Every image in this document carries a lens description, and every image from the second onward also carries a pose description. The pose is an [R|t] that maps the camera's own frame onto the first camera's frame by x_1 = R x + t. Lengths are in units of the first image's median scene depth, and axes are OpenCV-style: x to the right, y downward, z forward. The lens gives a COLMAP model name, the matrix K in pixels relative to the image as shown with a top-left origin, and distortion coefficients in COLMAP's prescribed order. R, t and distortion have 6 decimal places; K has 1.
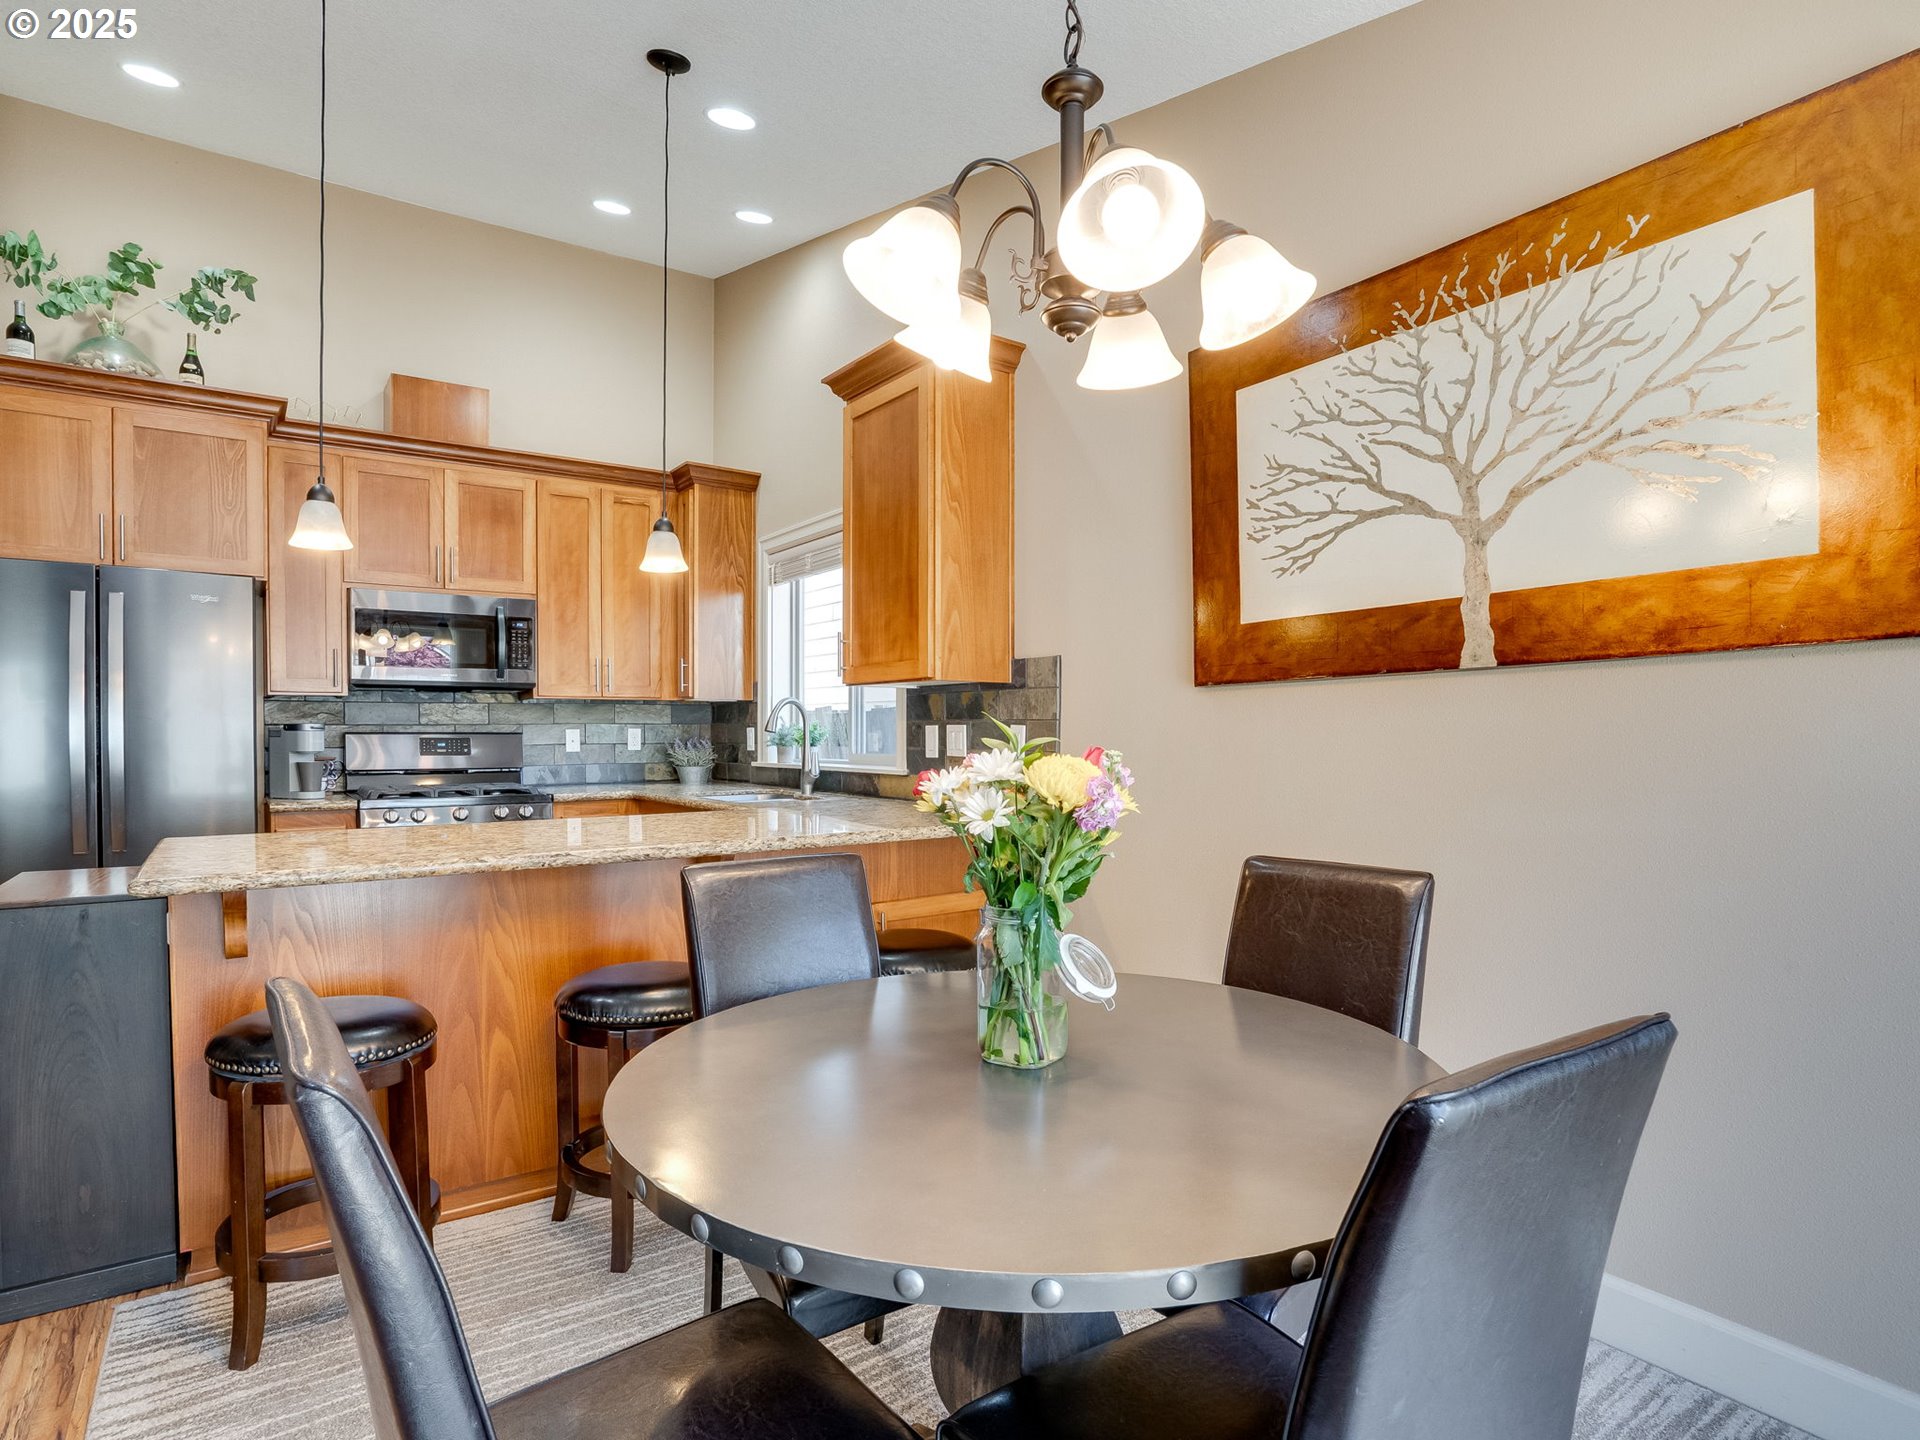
lens RADIAL K [[1021.9, 0, 944.2], [0, 1021.9, 757.7], [0, 0, 1]] dist [-0.032505, 0.008563]
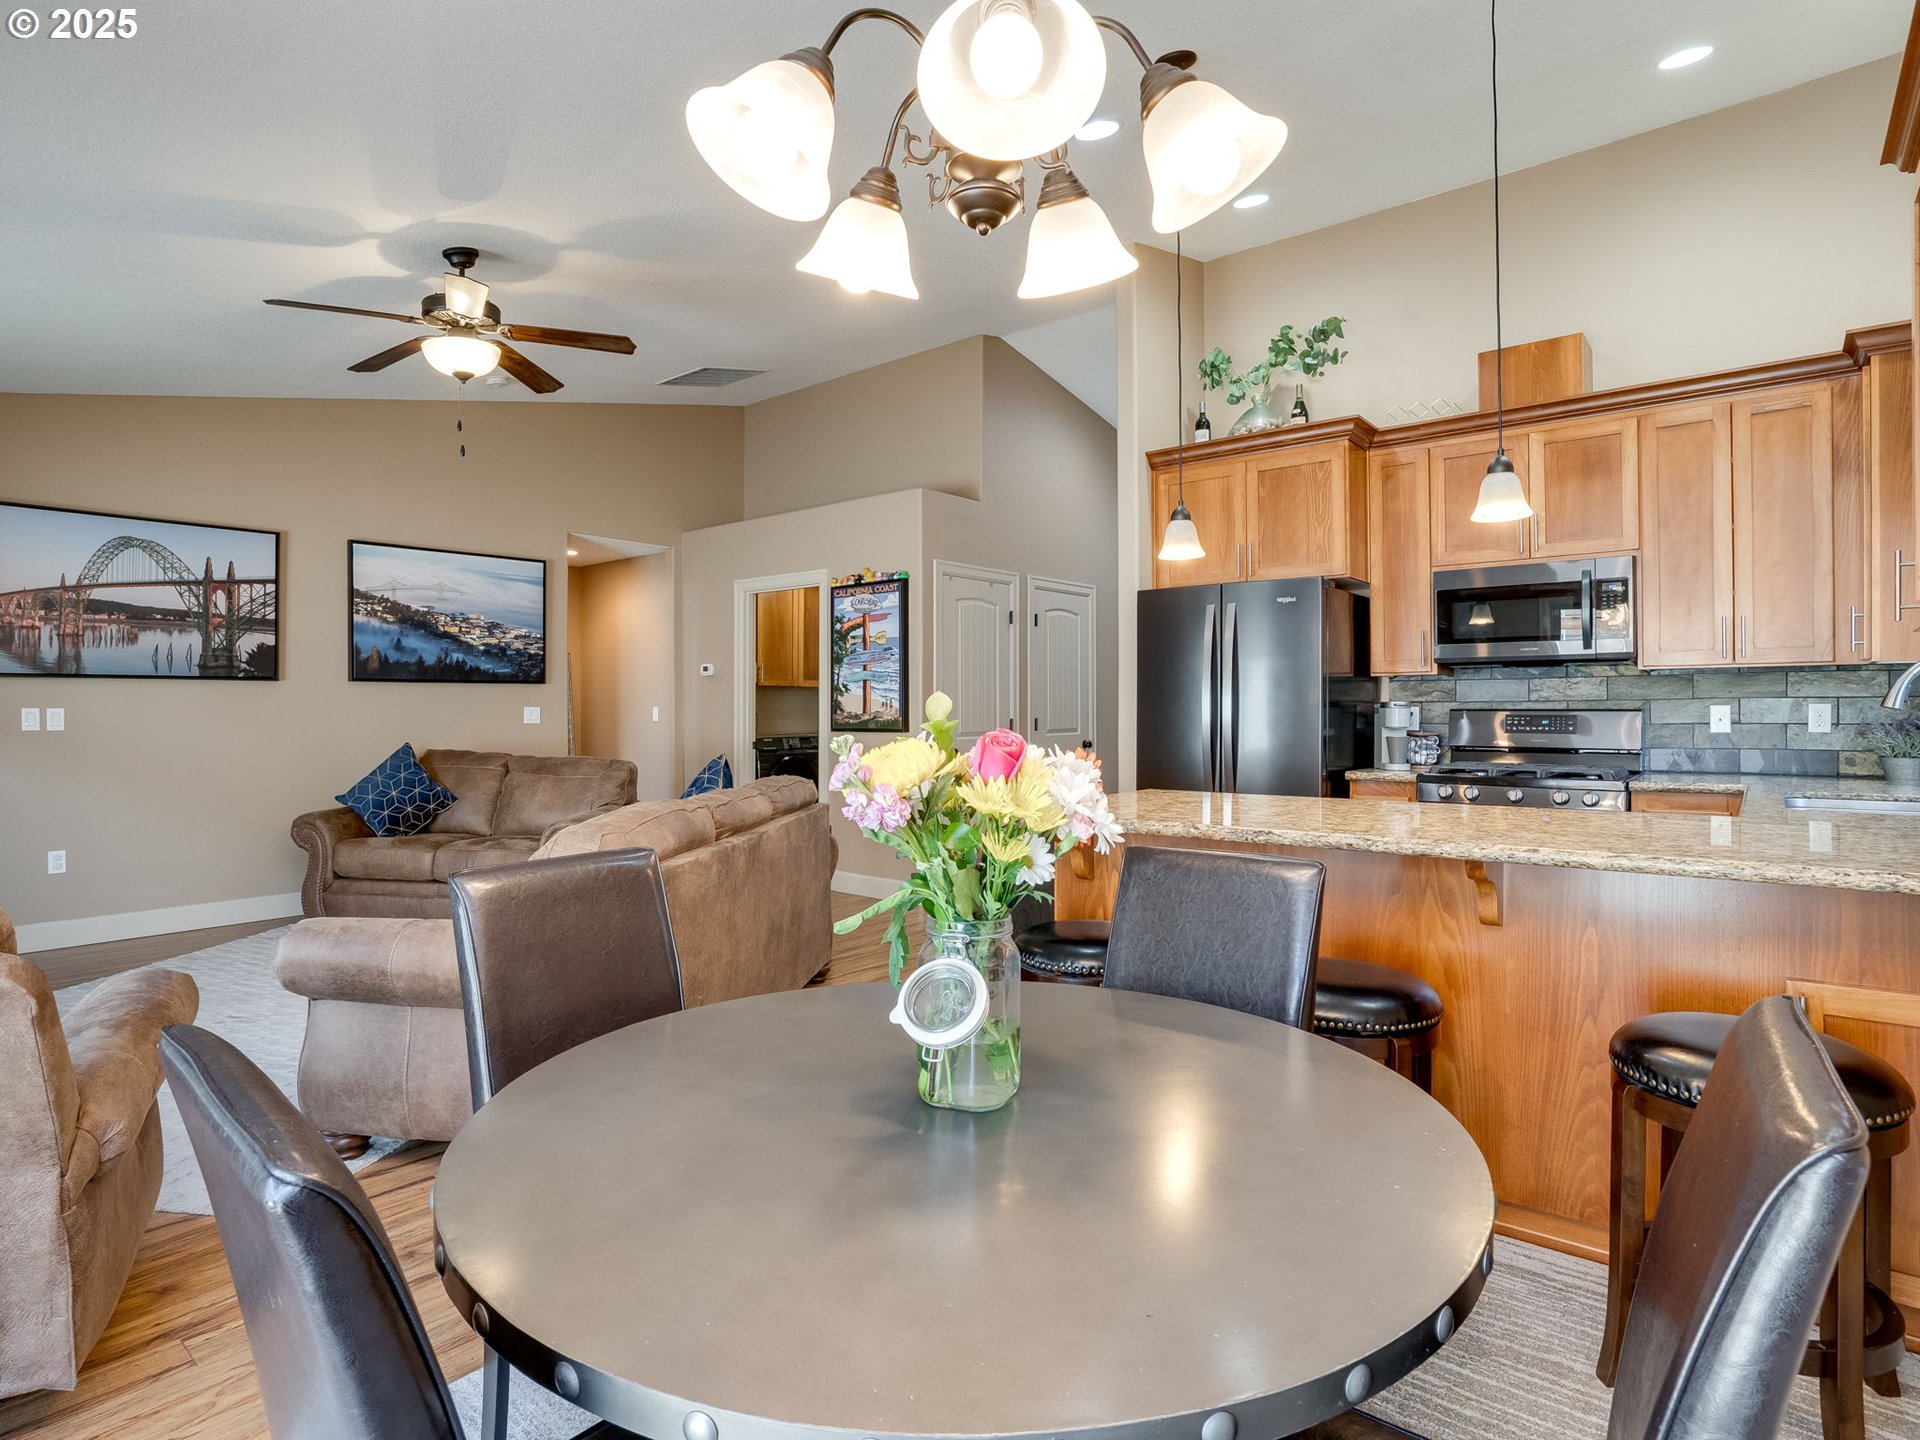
lens RADIAL K [[1021.9, 0, 953.0], [0, 1021.9, 707.2], [0, 0, 1]] dist [-0.032505, 0.008563]
pose [[0.266748, -0.006054, -0.963747, 0.287169], [-0.024282, 0.999621, -0.013000, -0.001265], [0.963460, 0.026870, 0.266500, 0.234005]]
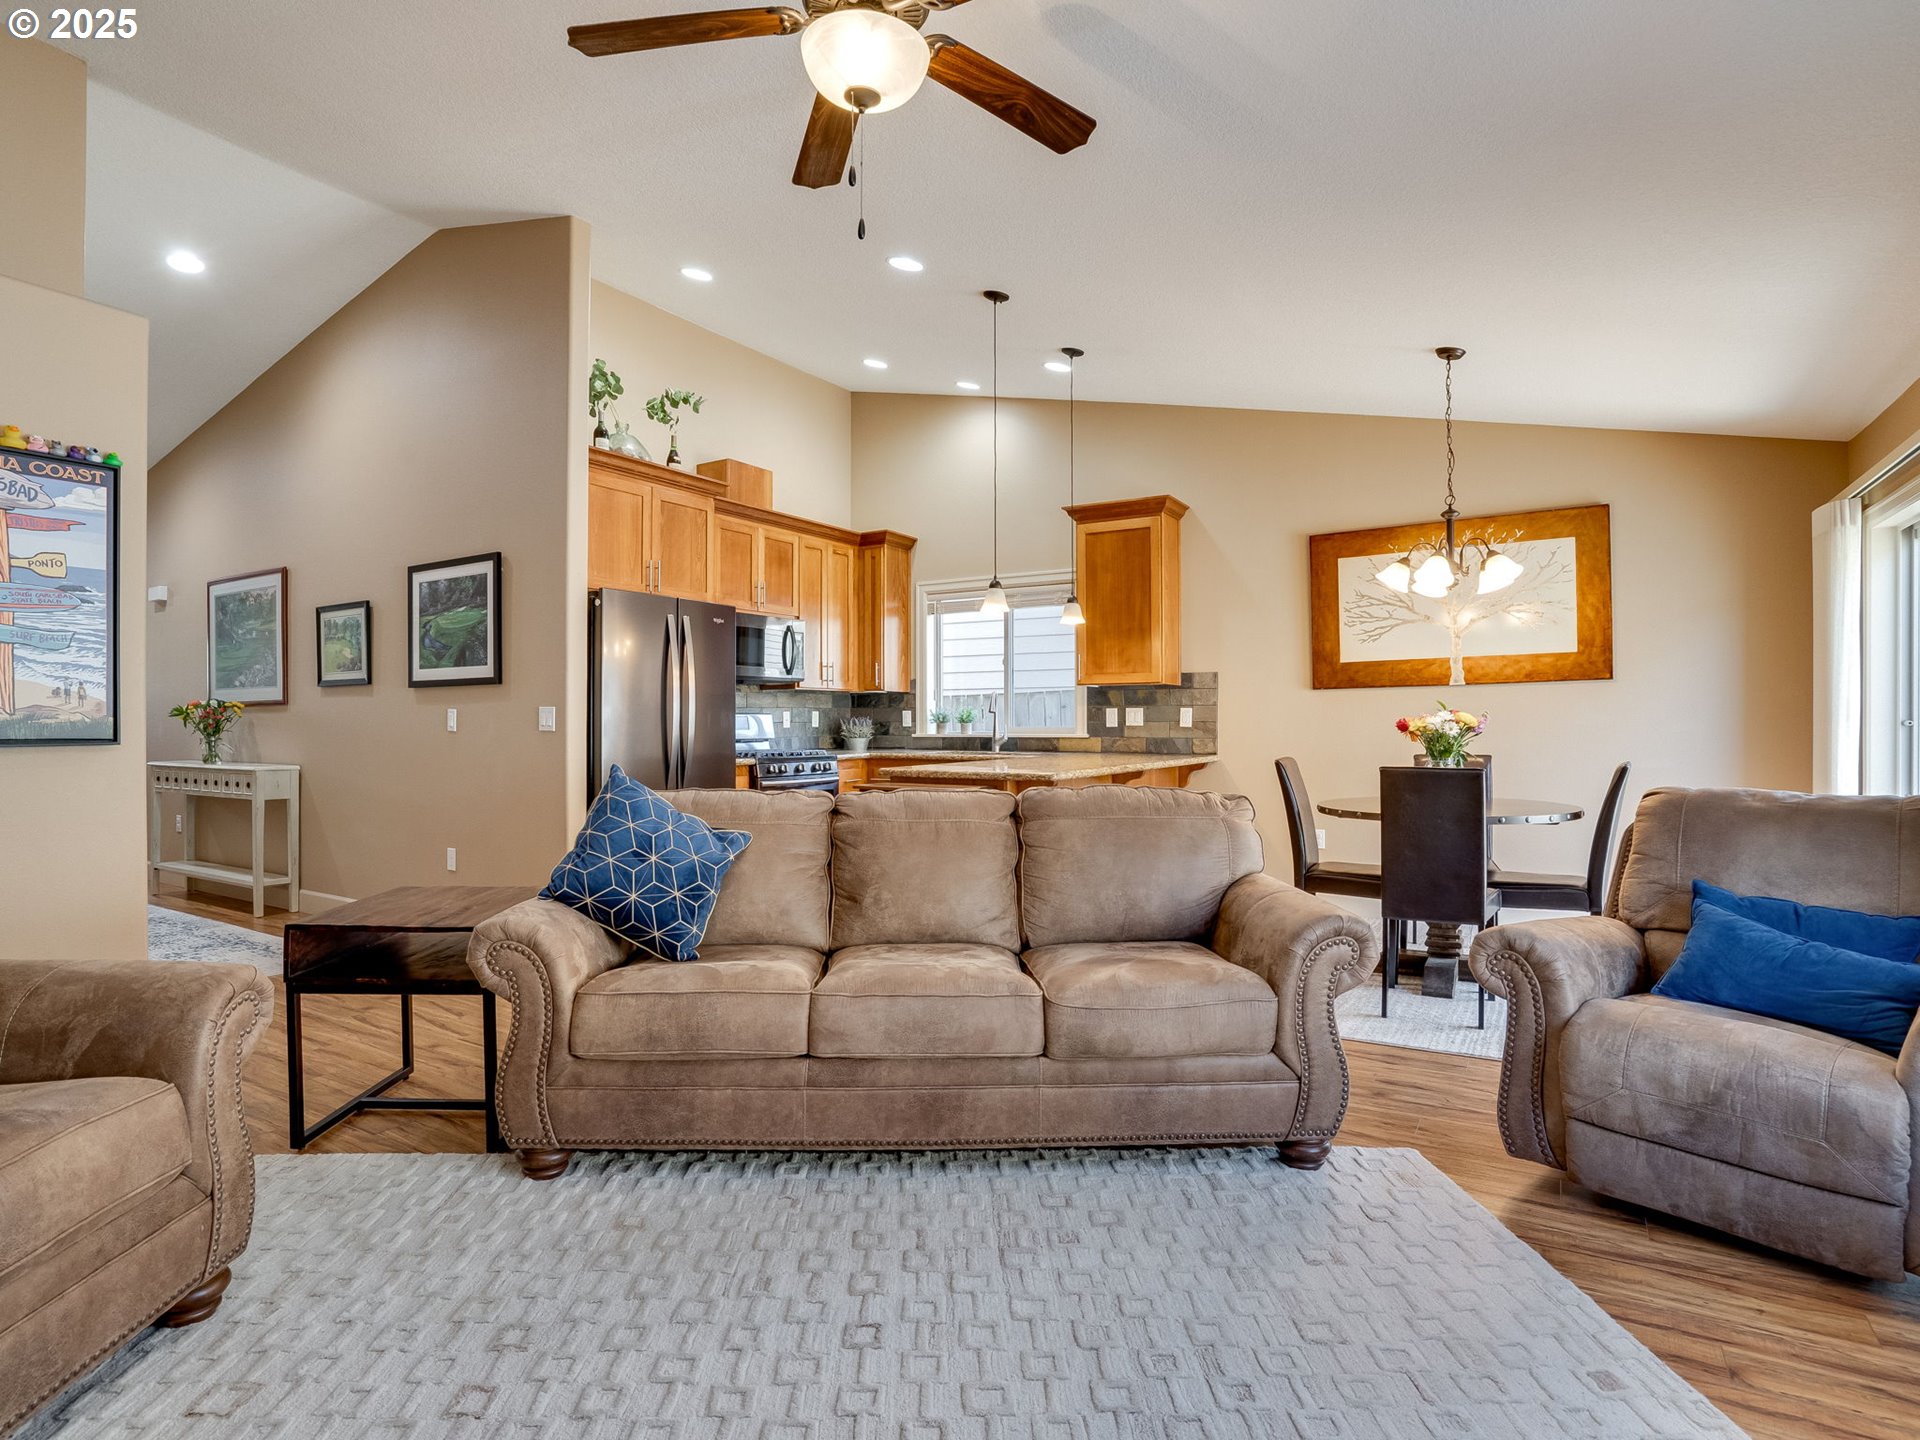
lens RADIAL K [[1021.9, 0, 951.9], [0, 1021.9, 727.1], [0, 0, 1]] dist [-0.032505, 0.008563]
pose [[0.916713, -0.003332, 0.399533, -0.842678], [0.011668, 0.999762, -0.018435, 0.025541], [-0.399376, 0.021562, 0.916534, -0.428701]]
